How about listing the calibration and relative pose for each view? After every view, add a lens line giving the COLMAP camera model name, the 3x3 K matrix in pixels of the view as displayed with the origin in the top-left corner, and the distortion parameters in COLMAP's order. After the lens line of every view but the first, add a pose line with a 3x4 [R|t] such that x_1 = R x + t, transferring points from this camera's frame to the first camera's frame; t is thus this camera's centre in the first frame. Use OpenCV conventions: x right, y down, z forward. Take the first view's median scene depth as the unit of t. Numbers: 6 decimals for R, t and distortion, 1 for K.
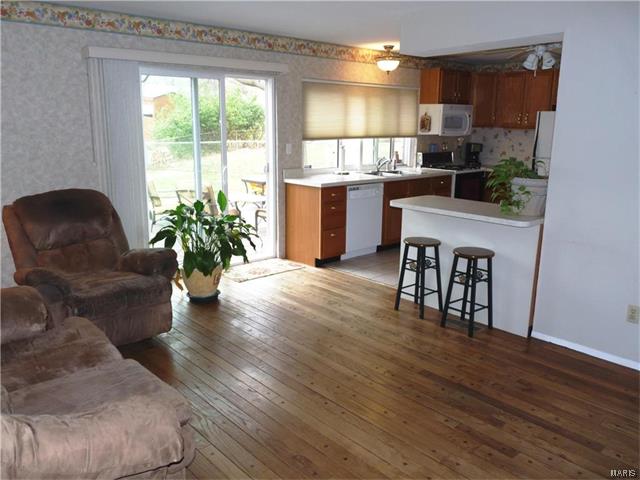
lens RADIAL K [[520.2, 0, 320.9], [0, 520.2, 238.8], [0, 0, 1]] dist [0.005585, -0.035136]
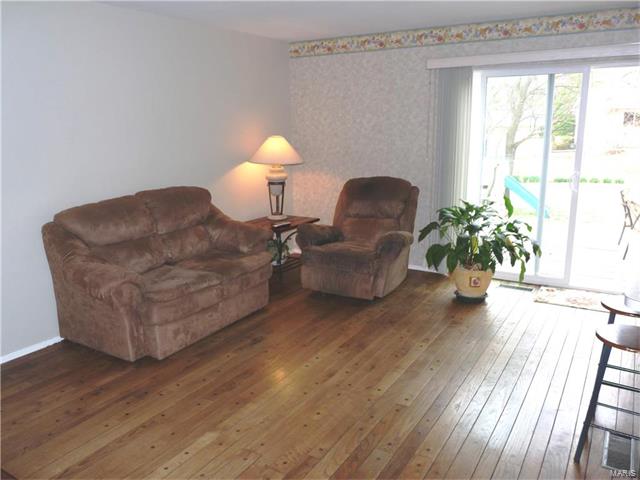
lens RADIAL K [[520.2, 0, 324.8], [0, 520.2, 241.6], [0, 0, 1]] dist [0.005585, -0.035136]
pose [[0.300722, 0.187475, -0.935104, 0.641415], [-0.201534, 0.970839, 0.129828, -0.068720], [0.932175, 0.149413, 0.329735, 0.424145]]
